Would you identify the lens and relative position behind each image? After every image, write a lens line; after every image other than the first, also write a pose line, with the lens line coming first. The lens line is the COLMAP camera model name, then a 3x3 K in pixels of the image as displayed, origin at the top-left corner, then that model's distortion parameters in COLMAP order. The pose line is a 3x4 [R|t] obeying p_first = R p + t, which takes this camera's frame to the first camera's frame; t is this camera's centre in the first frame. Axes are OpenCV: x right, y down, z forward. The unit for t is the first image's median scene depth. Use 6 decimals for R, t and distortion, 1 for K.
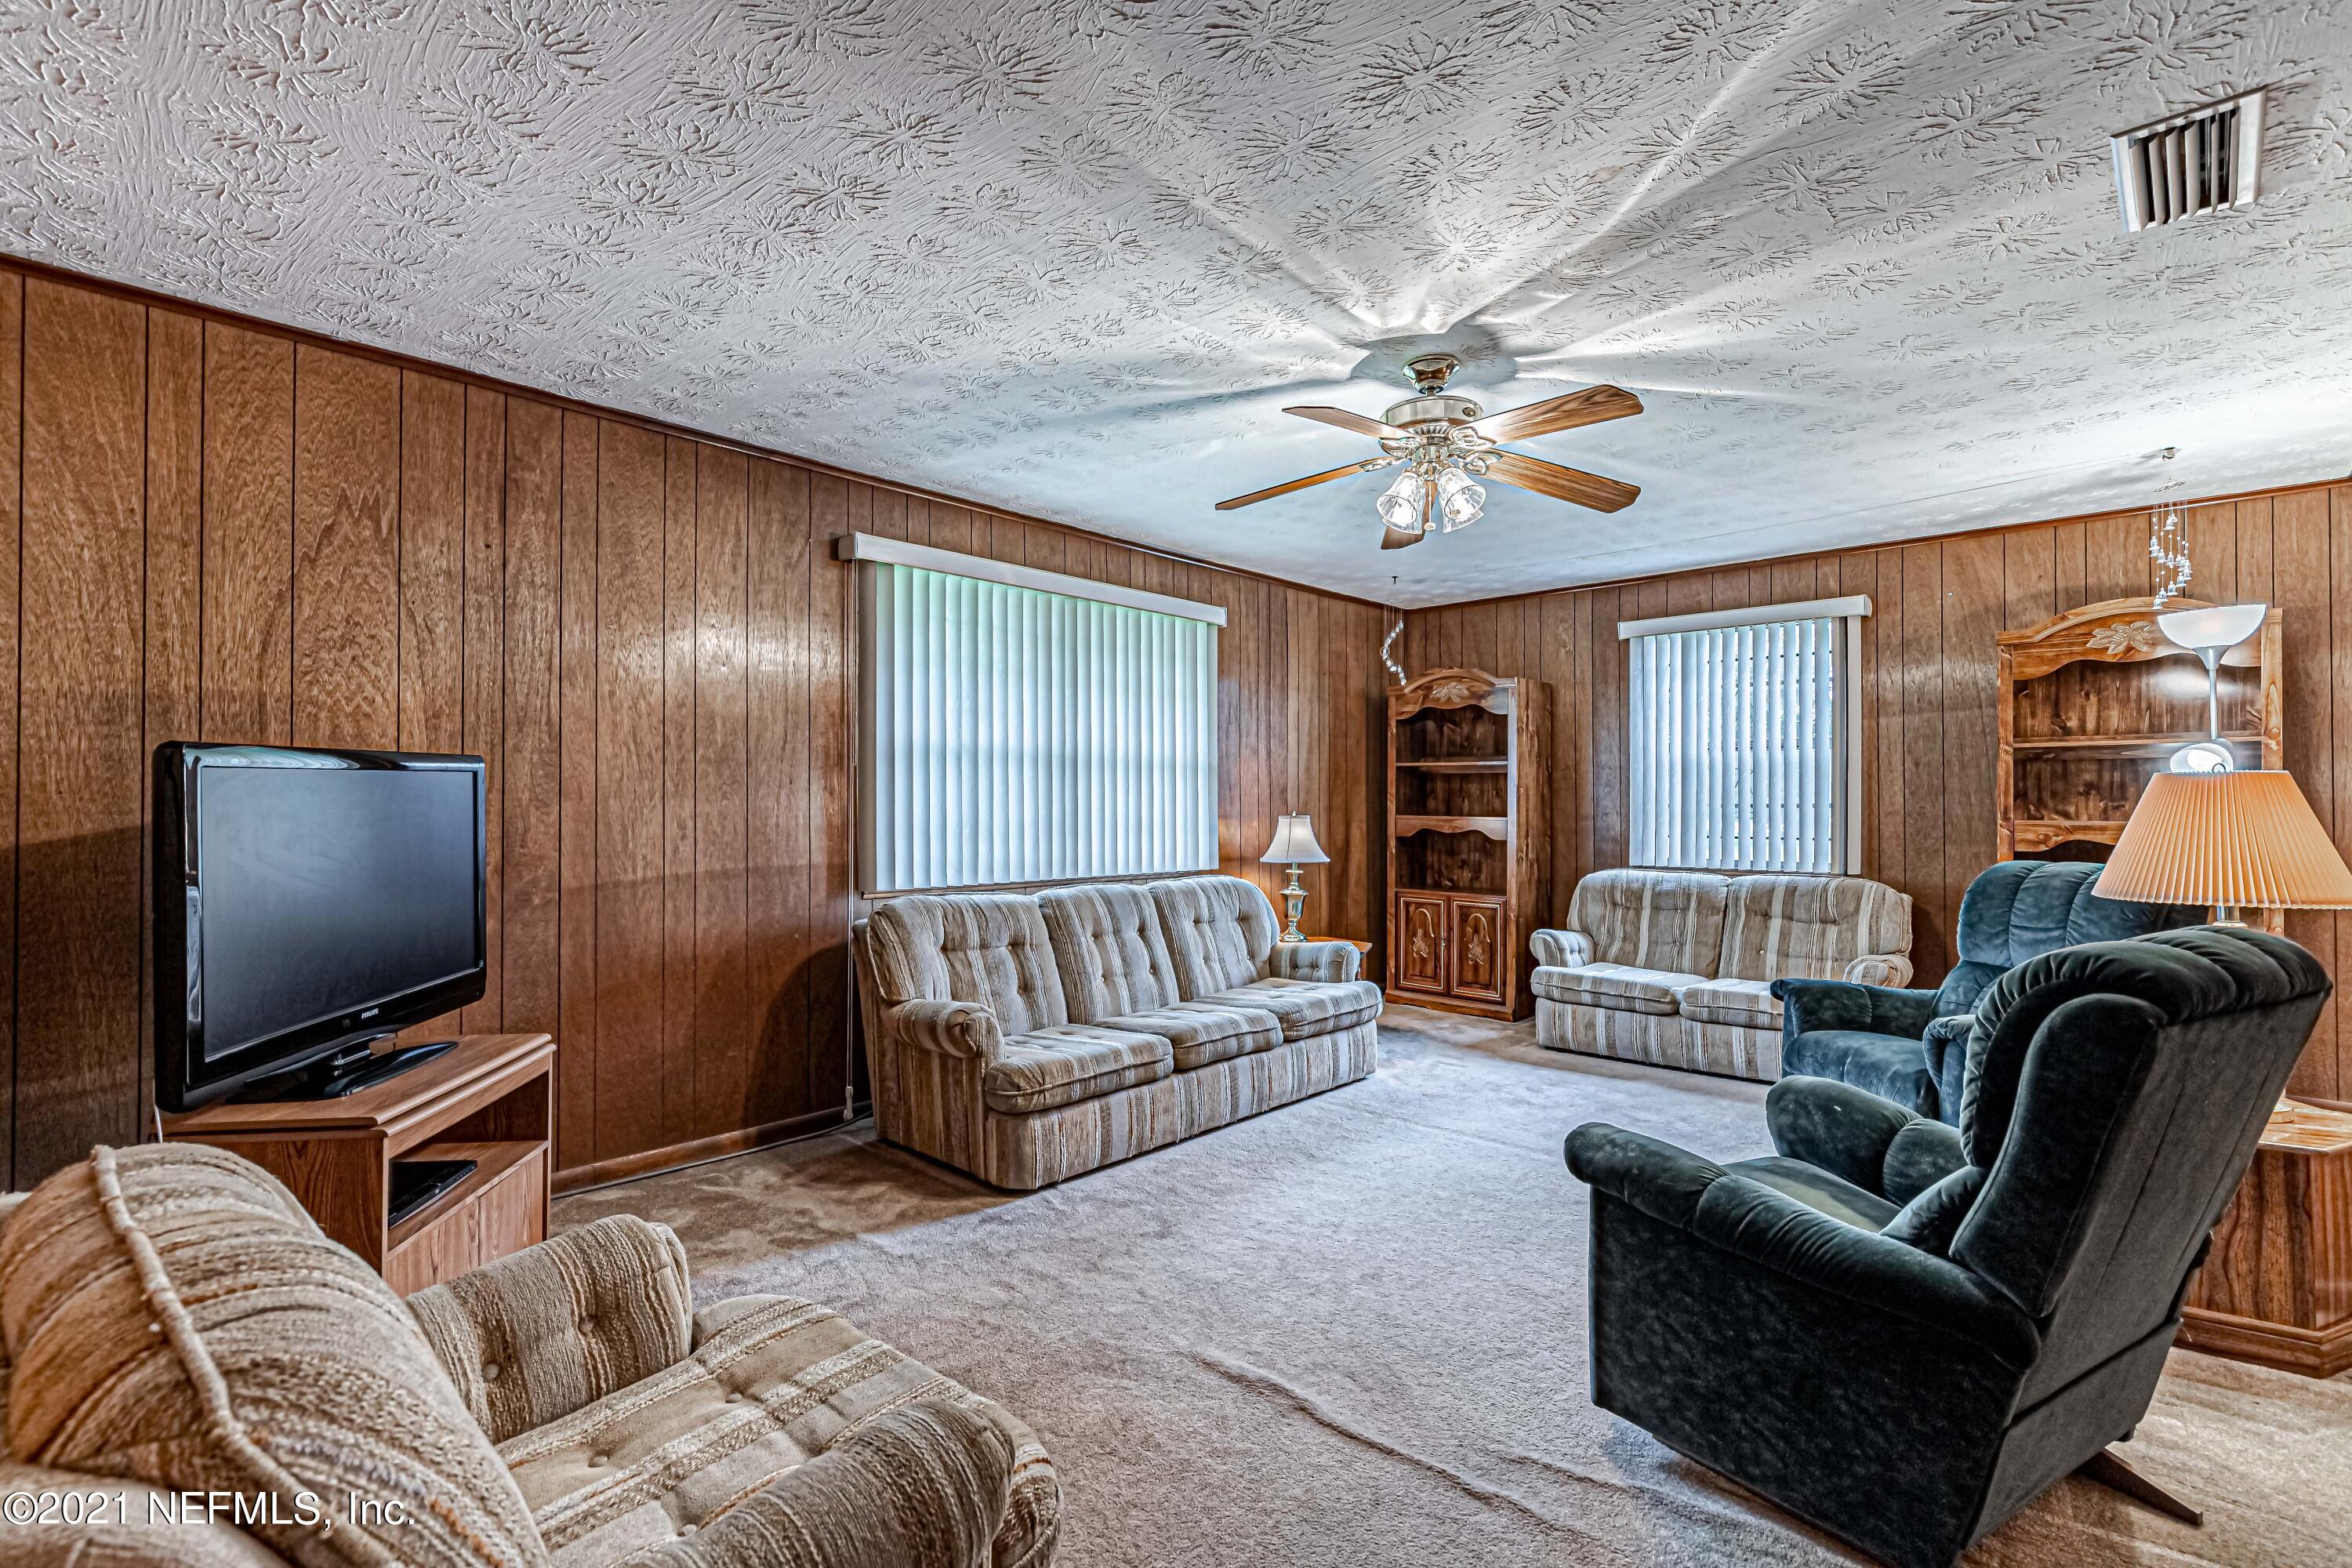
lens RADIAL K [[1080.1, 0, 1190.0], [0, 1080.1, 788.4], [0, 0, 1]] dist [0.011418, -0.002494]
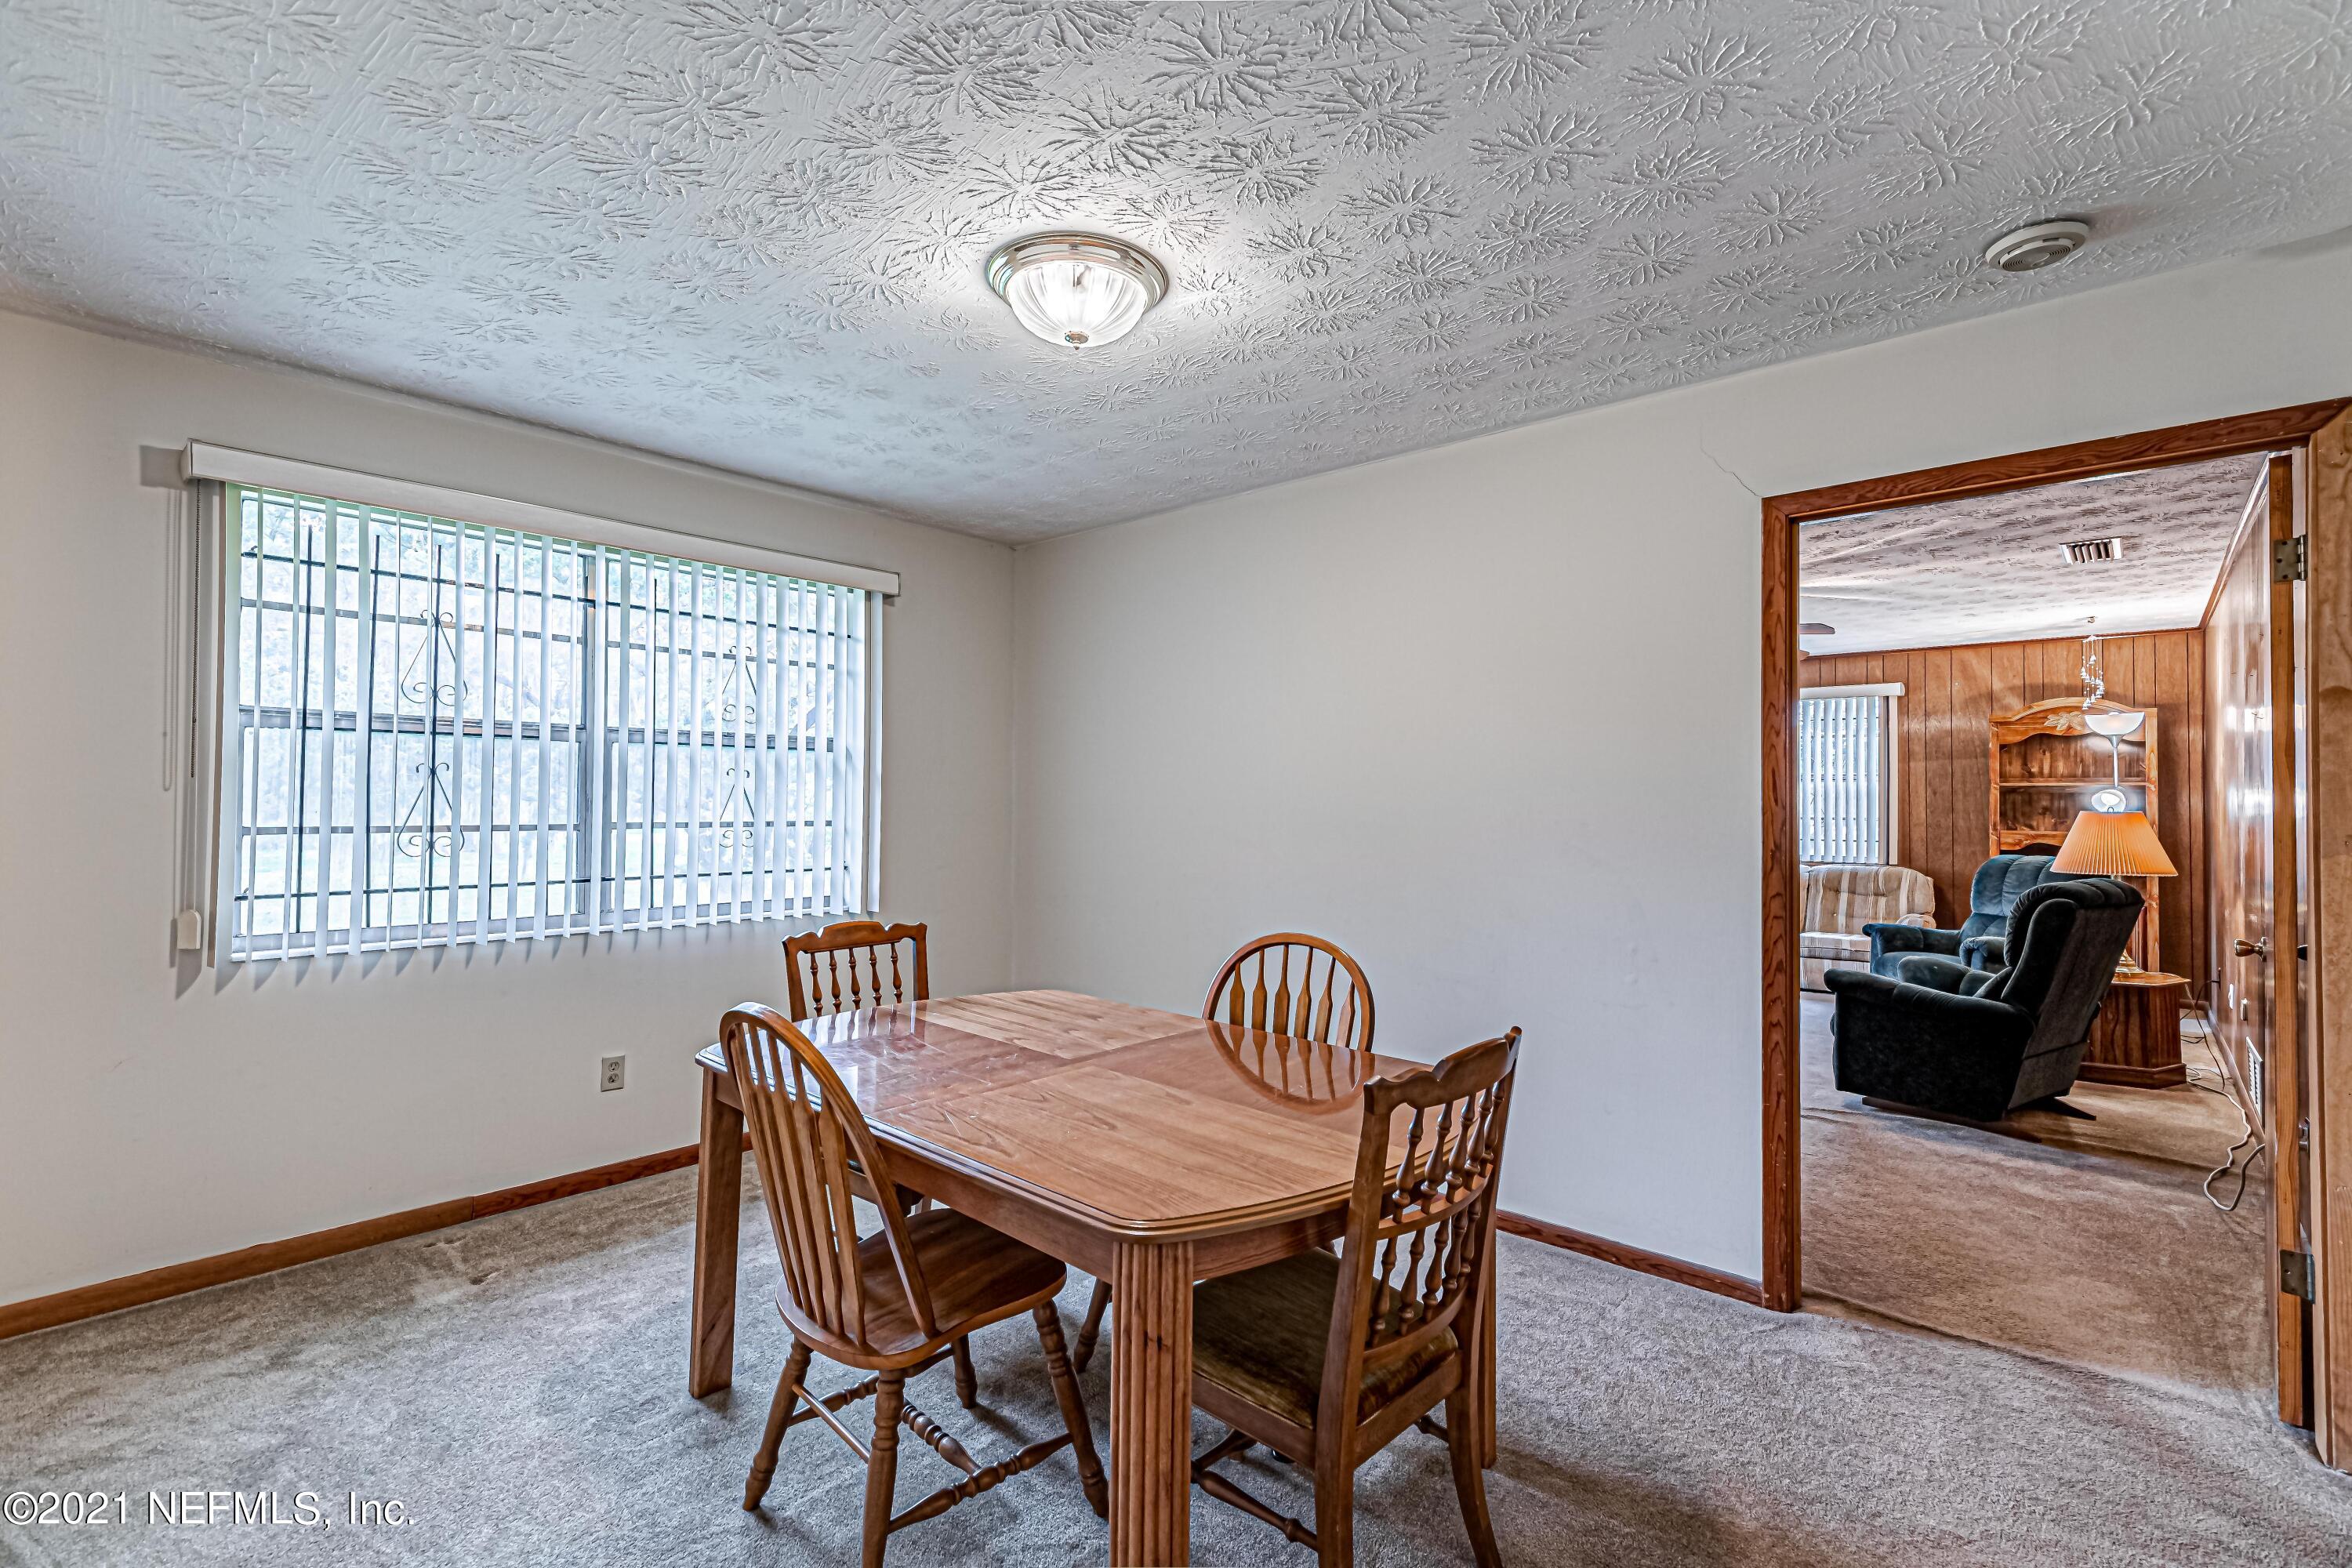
lens RADIAL K [[1080.1, 0, 1169.3], [0, 1080.1, 779.1], [0, 0, 1]] dist [0.011418, -0.002494]
pose [[0.999830, 0.004092, 0.017976, -0.502532], [-0.003992, 0.999976, -0.005584, -0.032669], [-0.017999, 0.005511, 0.999823, -0.590145]]
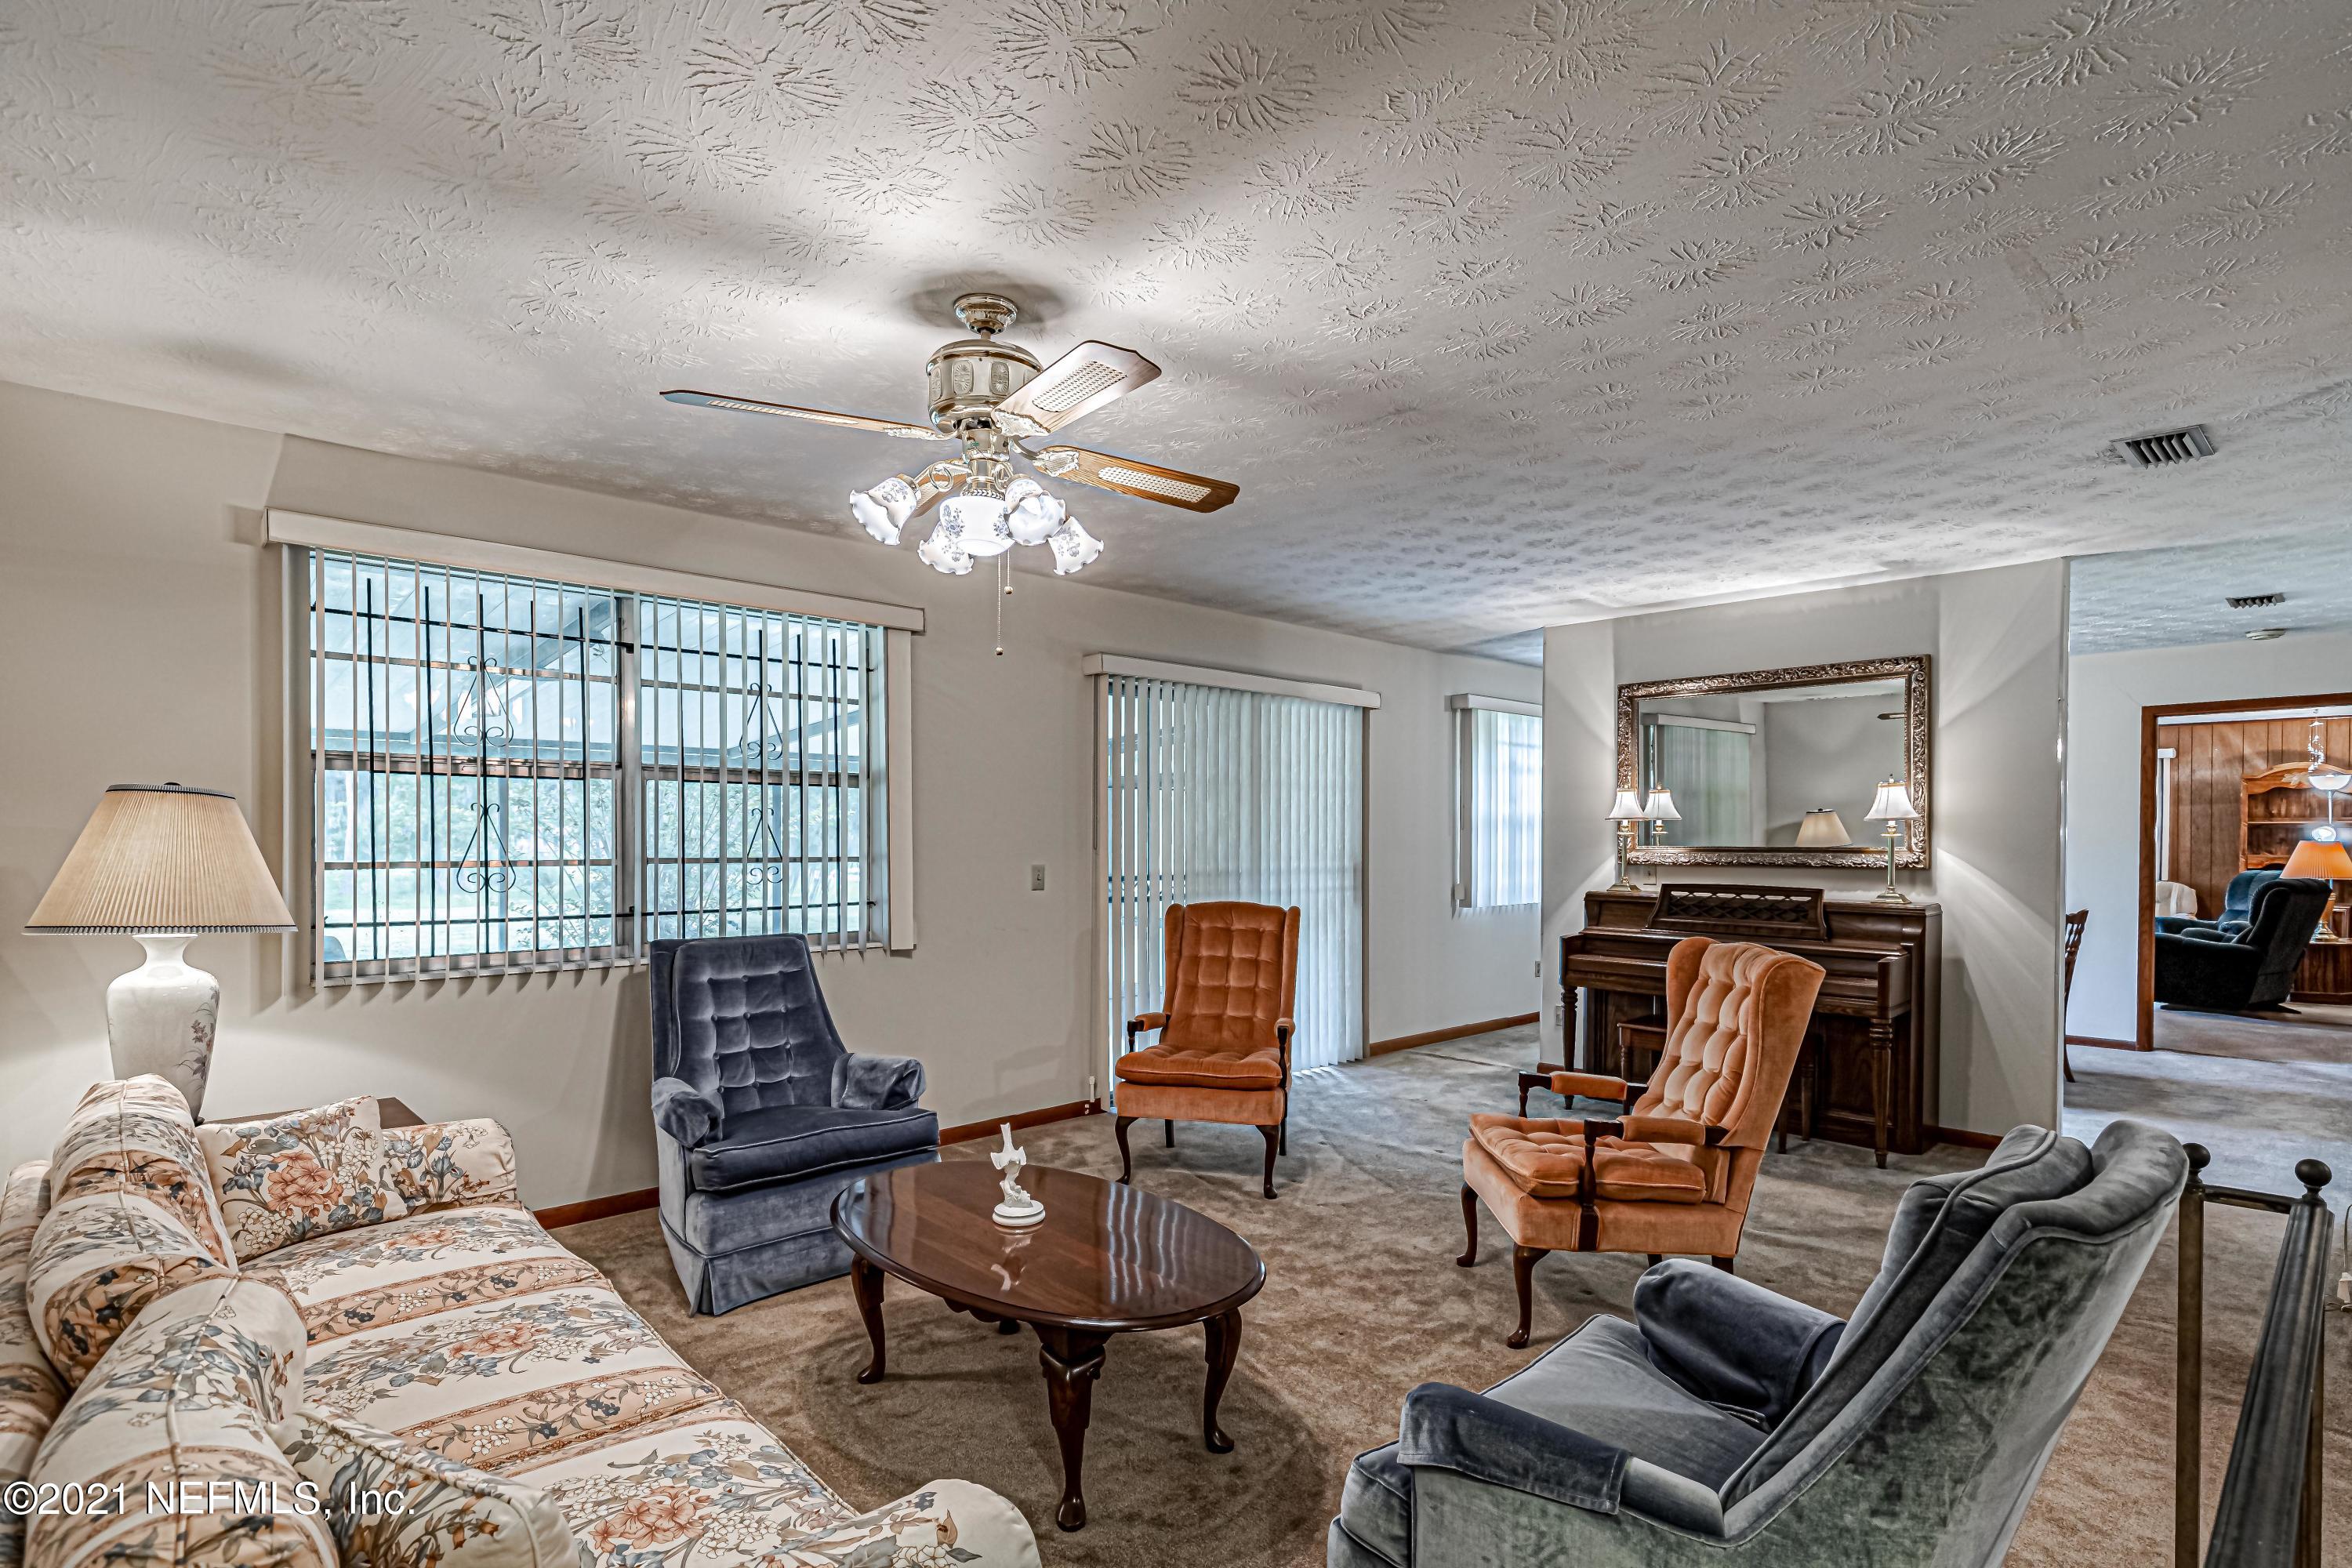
lens RADIAL K [[1184.4, 0, 1172.0], [0, 1184.4, 848.8], [0, 0, 1]] dist [-0.003752, 0.000652]
pose [[0.997717, 0.000534, -0.067538, -1.337702], [0.001292, 0.999635, 0.027003, -0.053332], [0.067528, -0.027029, 0.997351, -1.640555]]
